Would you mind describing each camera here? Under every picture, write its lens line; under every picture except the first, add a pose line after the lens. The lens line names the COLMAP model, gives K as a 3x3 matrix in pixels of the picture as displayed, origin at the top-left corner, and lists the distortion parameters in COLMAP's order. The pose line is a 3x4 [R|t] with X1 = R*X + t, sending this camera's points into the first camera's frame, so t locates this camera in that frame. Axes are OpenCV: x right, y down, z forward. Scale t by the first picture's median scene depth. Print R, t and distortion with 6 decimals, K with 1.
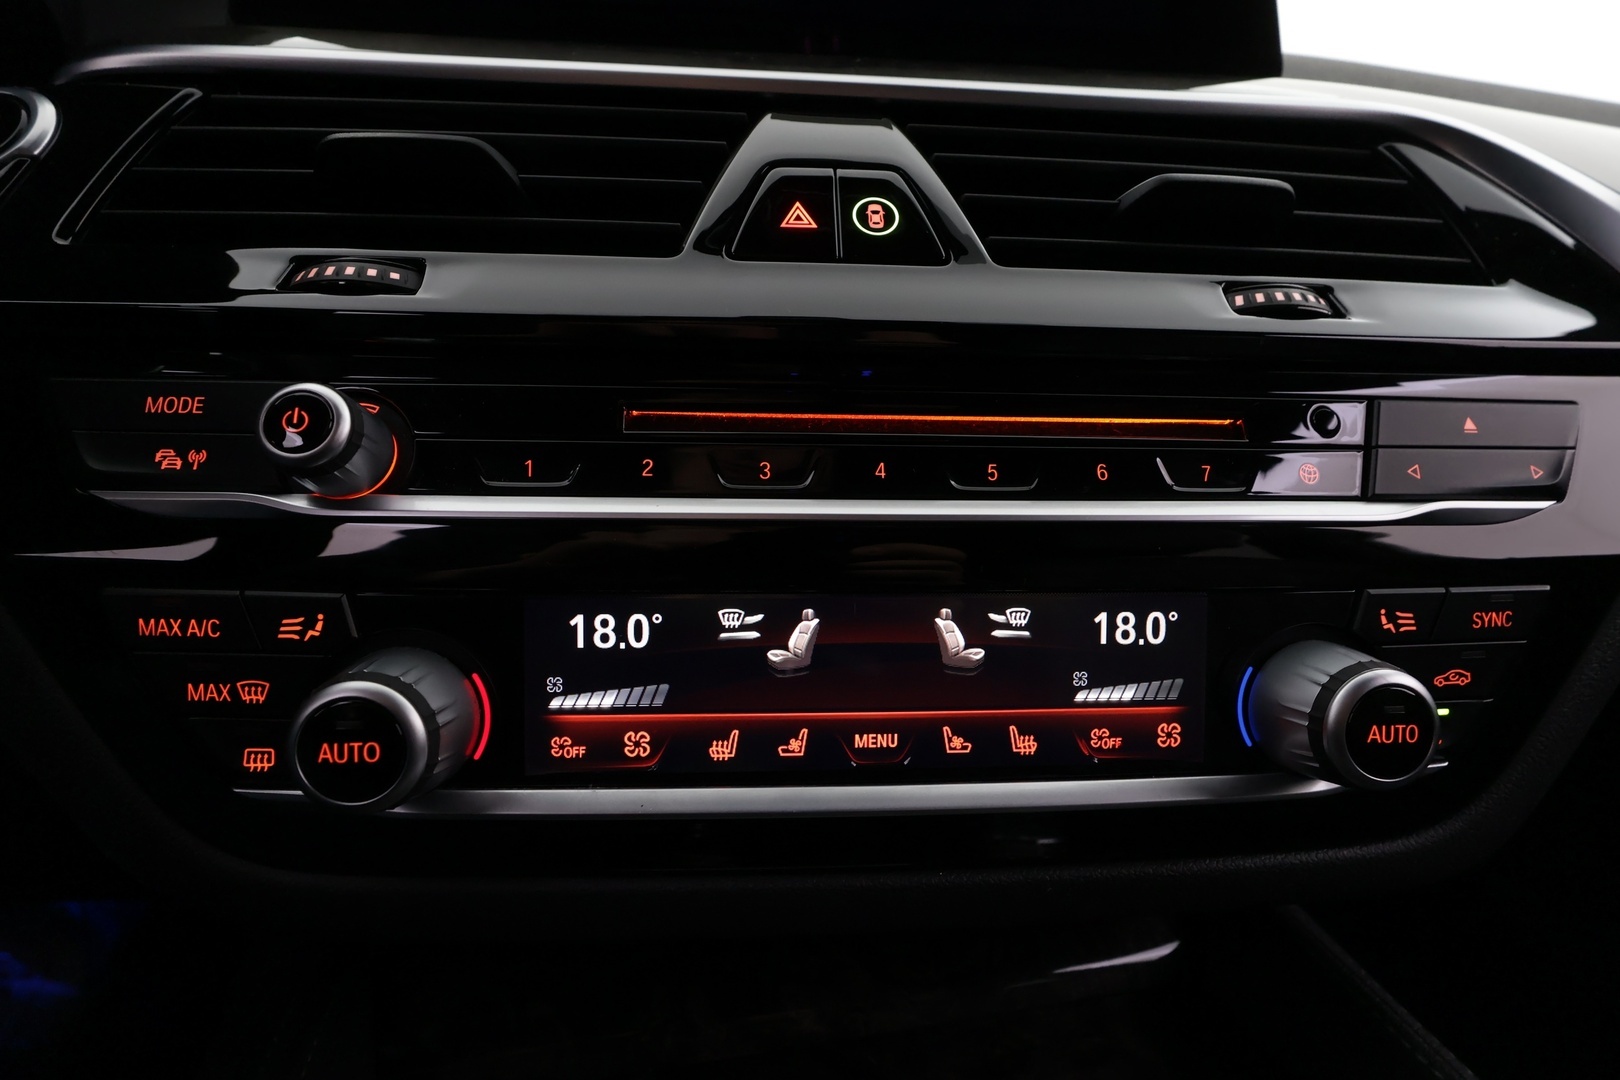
lens RADIAL K [[795.9, 0, 810.5], [0, 795.9, 526.3], [0, 0, 1]] dist [0.008266, -0.000174]
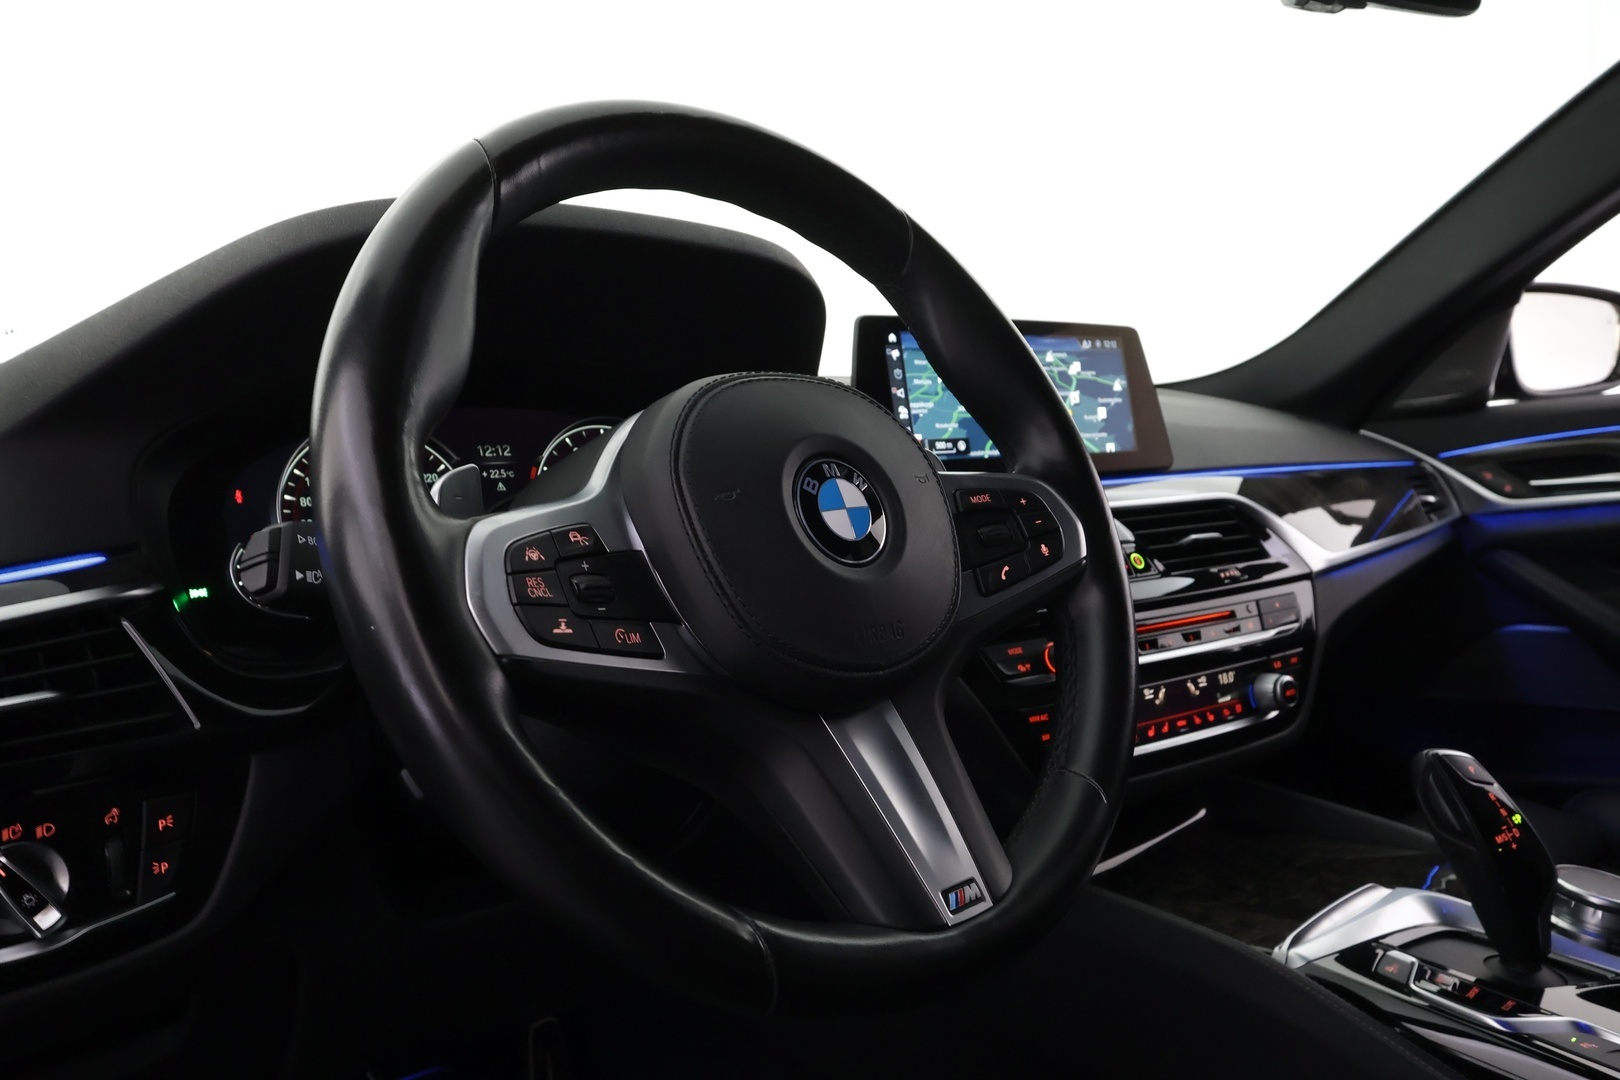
lens RADIAL K [[1169.0, 0, 817.4], [0, 1169.0, 554.1], [0, 0, 1]] dist [-0.025117, 0.009549]
pose [[0.865868, -0.096326, 0.490911, -3.586824], [0.153577, 0.985086, -0.077587, -0.281814], [-0.476116, 0.142572, 0.867748, -2.617000]]
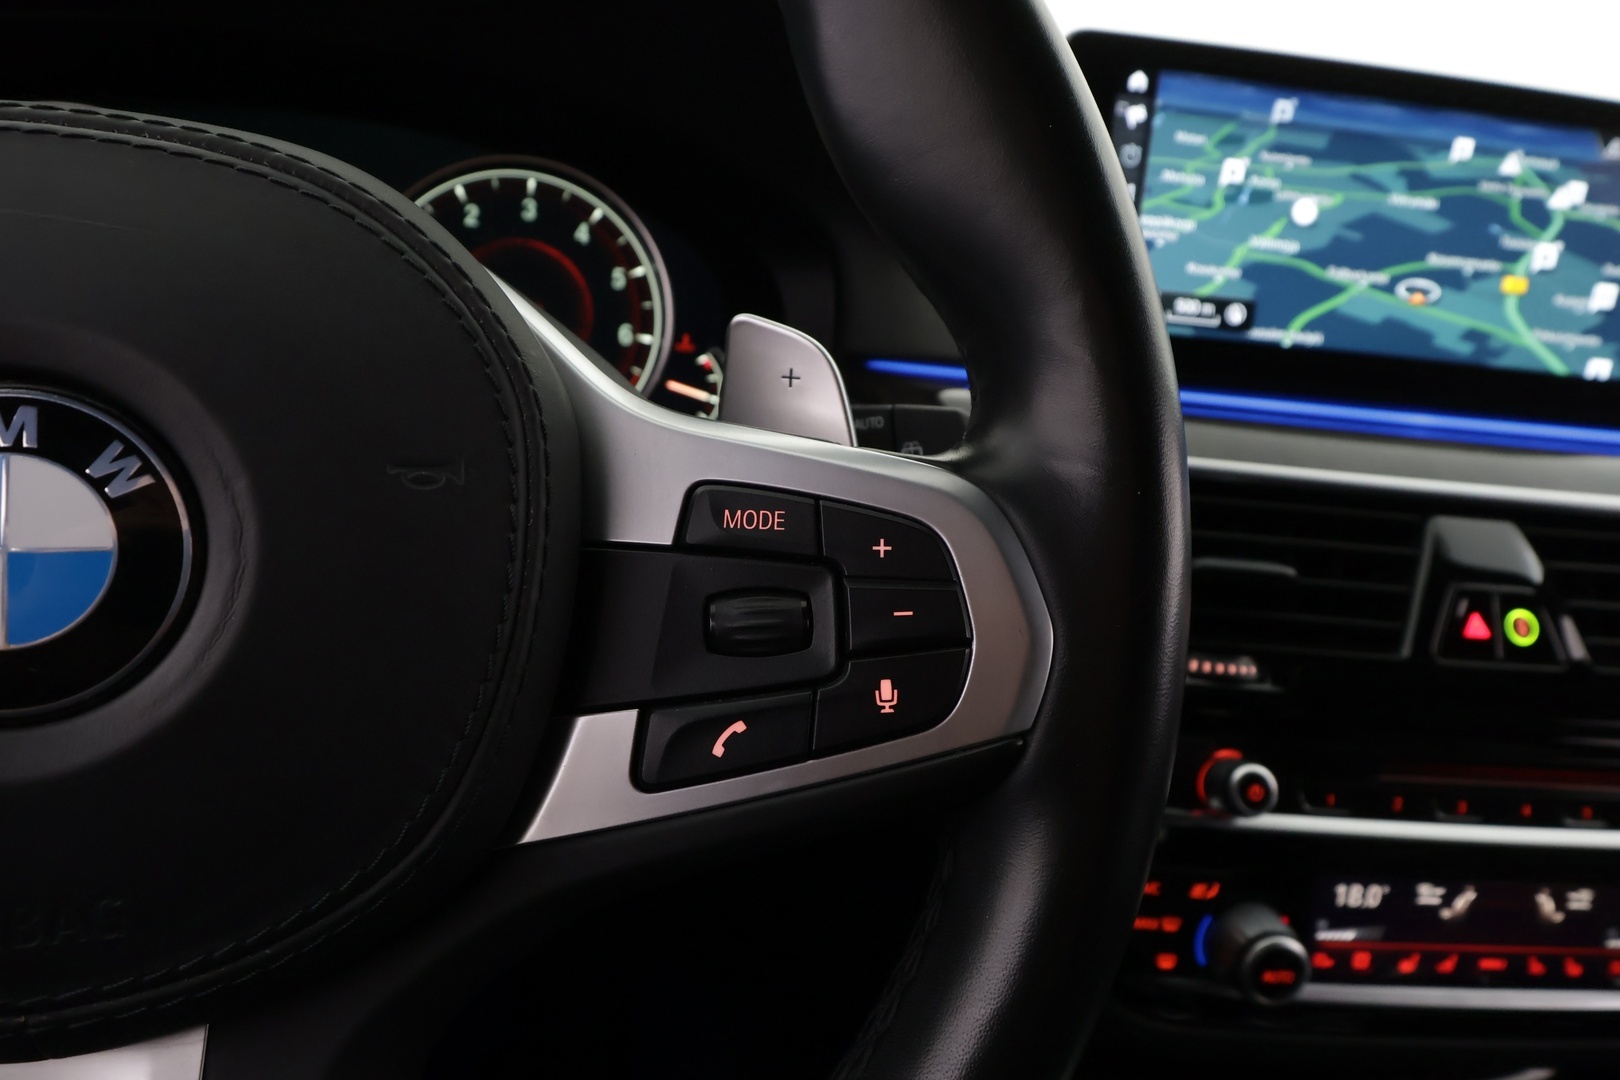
lens RADIAL K [[1169.0, 0, 800.4], [0, 1169.0, 570.4], [0, 0, 1]] dist [-0.025117, 0.009549]
pose [[0.995761, 0.078041, 0.048678, -1.543310], [-0.083745, 0.988108, 0.128954, -0.732977], [-0.038035, -0.132484, 0.990455, -1.222598]]
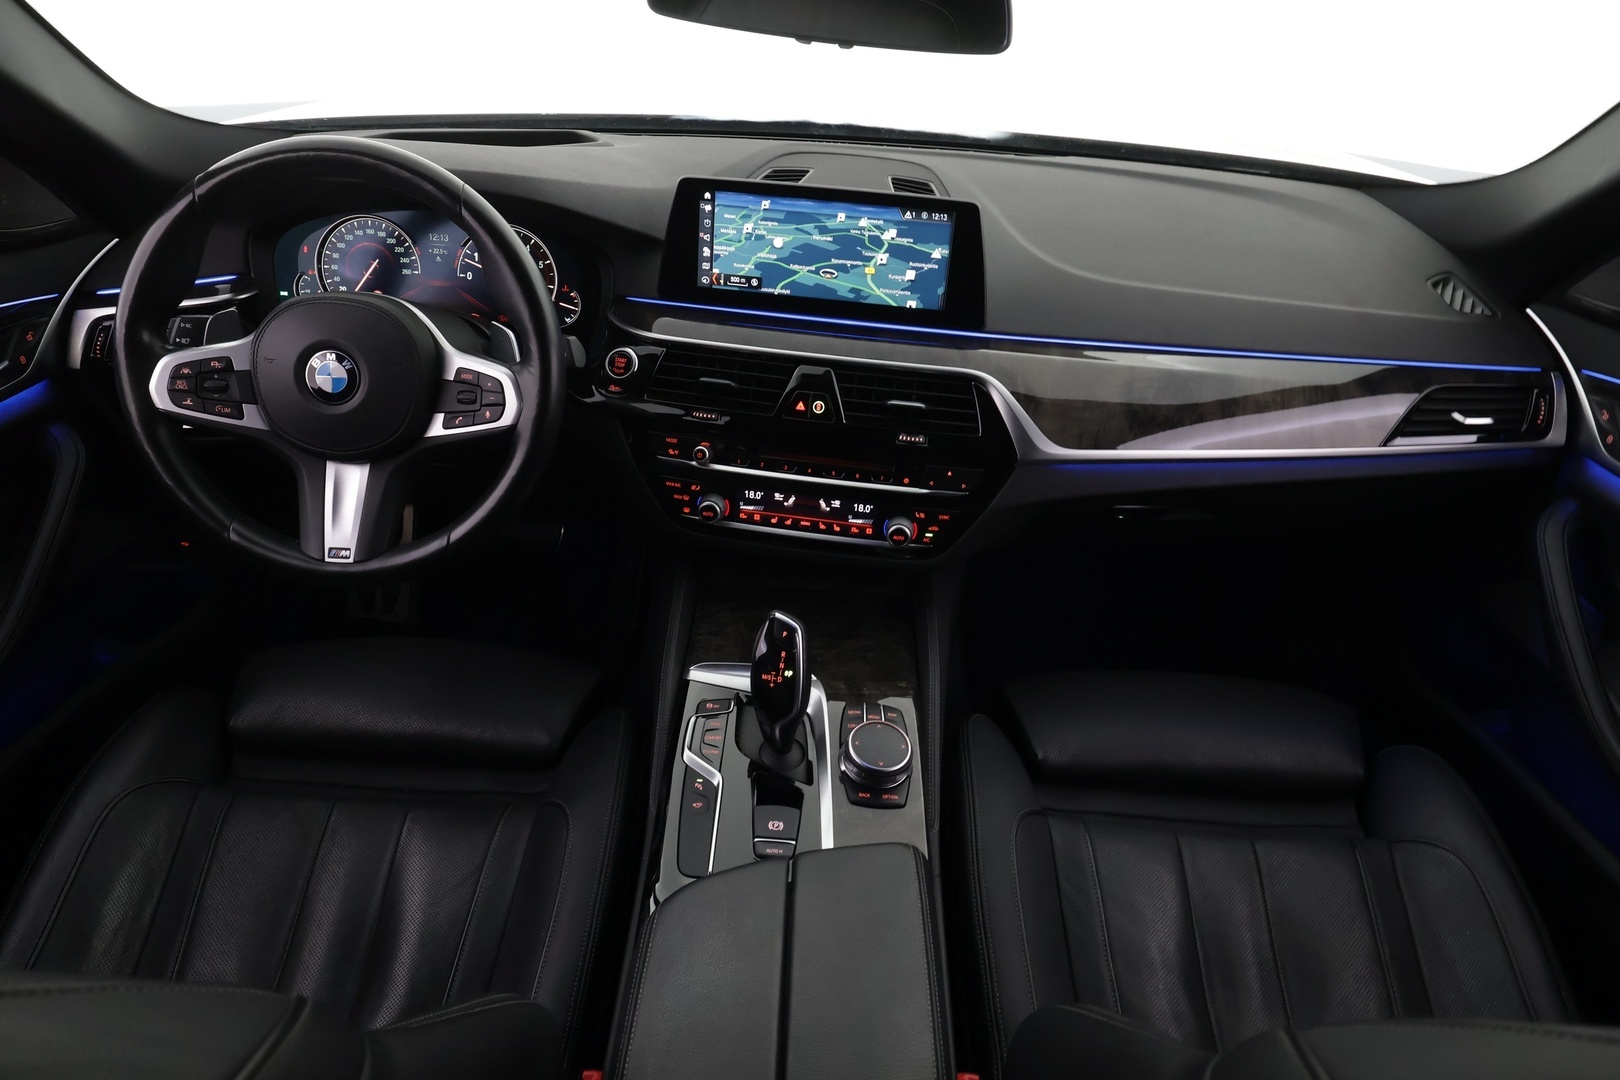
lens RADIAL K [[1052.3, 0, 843.1], [0, 1052.3, 561.7], [0, 0, 1]] dist [-0.022934, -0.007715]
pose [[0.975981, 0.150760, -0.157269, 1.348964], [-0.083462, 0.925555, 0.369300, -1.893917], [0.201236, -0.347304, 0.915906, -4.881083]]
